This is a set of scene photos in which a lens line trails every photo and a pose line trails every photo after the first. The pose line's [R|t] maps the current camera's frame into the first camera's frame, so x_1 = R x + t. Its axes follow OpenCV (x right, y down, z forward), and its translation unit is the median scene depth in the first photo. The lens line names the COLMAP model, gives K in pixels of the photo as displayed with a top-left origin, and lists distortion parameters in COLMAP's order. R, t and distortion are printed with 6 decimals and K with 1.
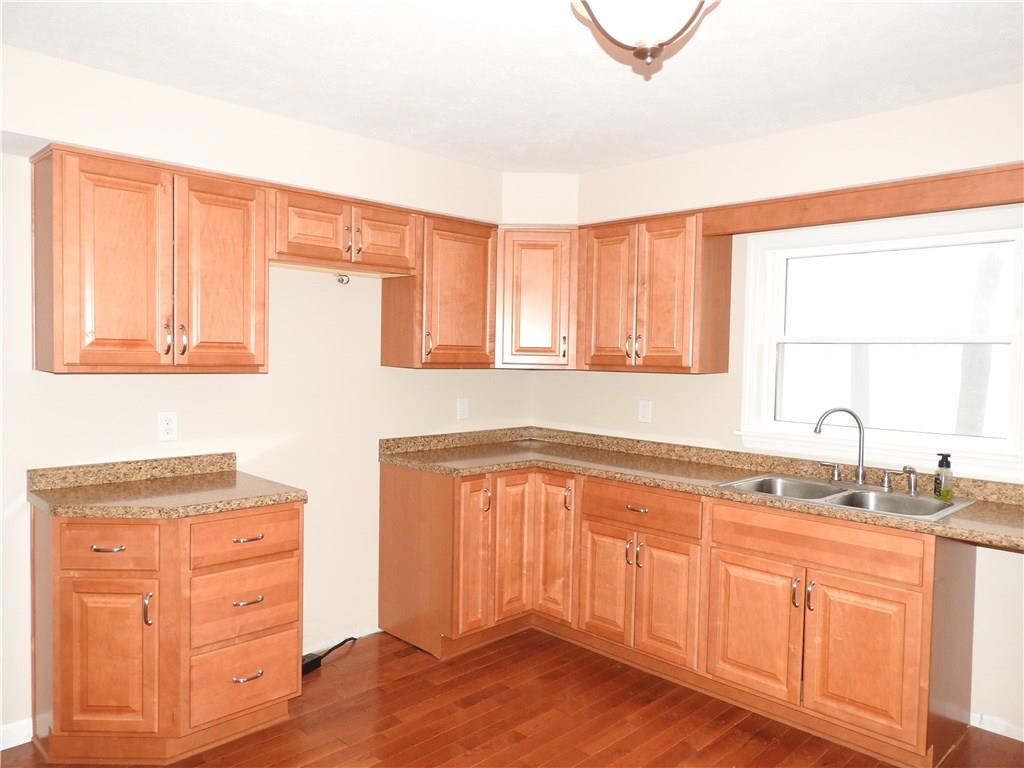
lens RADIAL K [[737.3, 0, 512.0], [0, 737.3, 384.0], [0, 0, 1]] dist [0.017841, -0.000571]
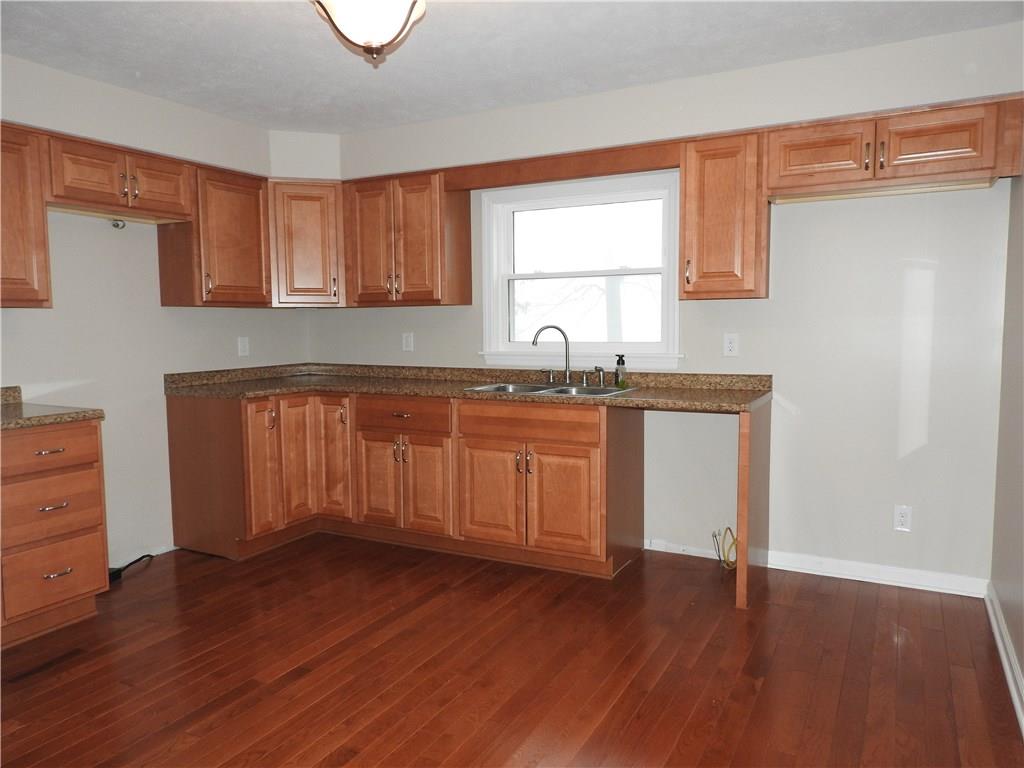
lens RADIAL K [[737.3, 0, 512.0], [0, 737.3, 384.0], [0, 0, 1]] dist [0.017841, -0.000571]
pose [[0.957031, -0.053036, 0.285095, -0.000661], [0.039995, 0.997878, 0.051379, 0.060019], [-0.287215, -0.037769, 0.957121, -0.215036]]
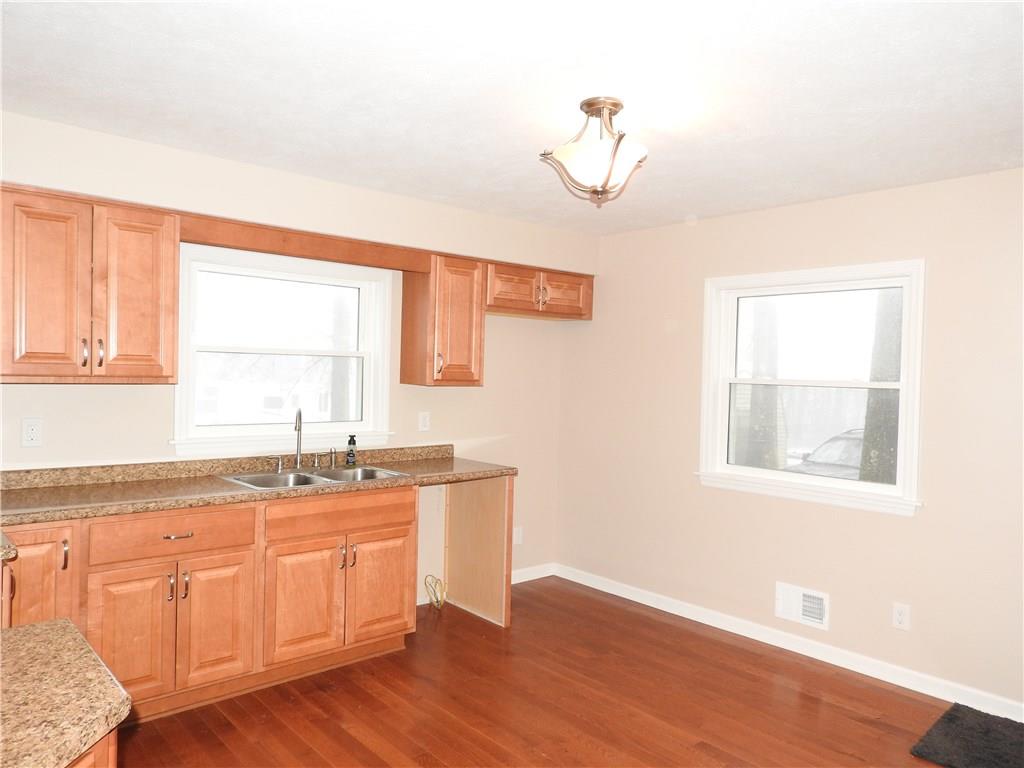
lens RADIAL K [[737.3, 0, 512.0], [0, 737.3, 384.0], [0, 0, 1]] dist [0.017841, -0.000571]
pose [[0.060646, -0.029061, 0.997736, -0.687852], [0.021632, 0.999380, 0.027794, -0.030738], [-0.997925, 0.019898, 0.061237, 0.522824]]
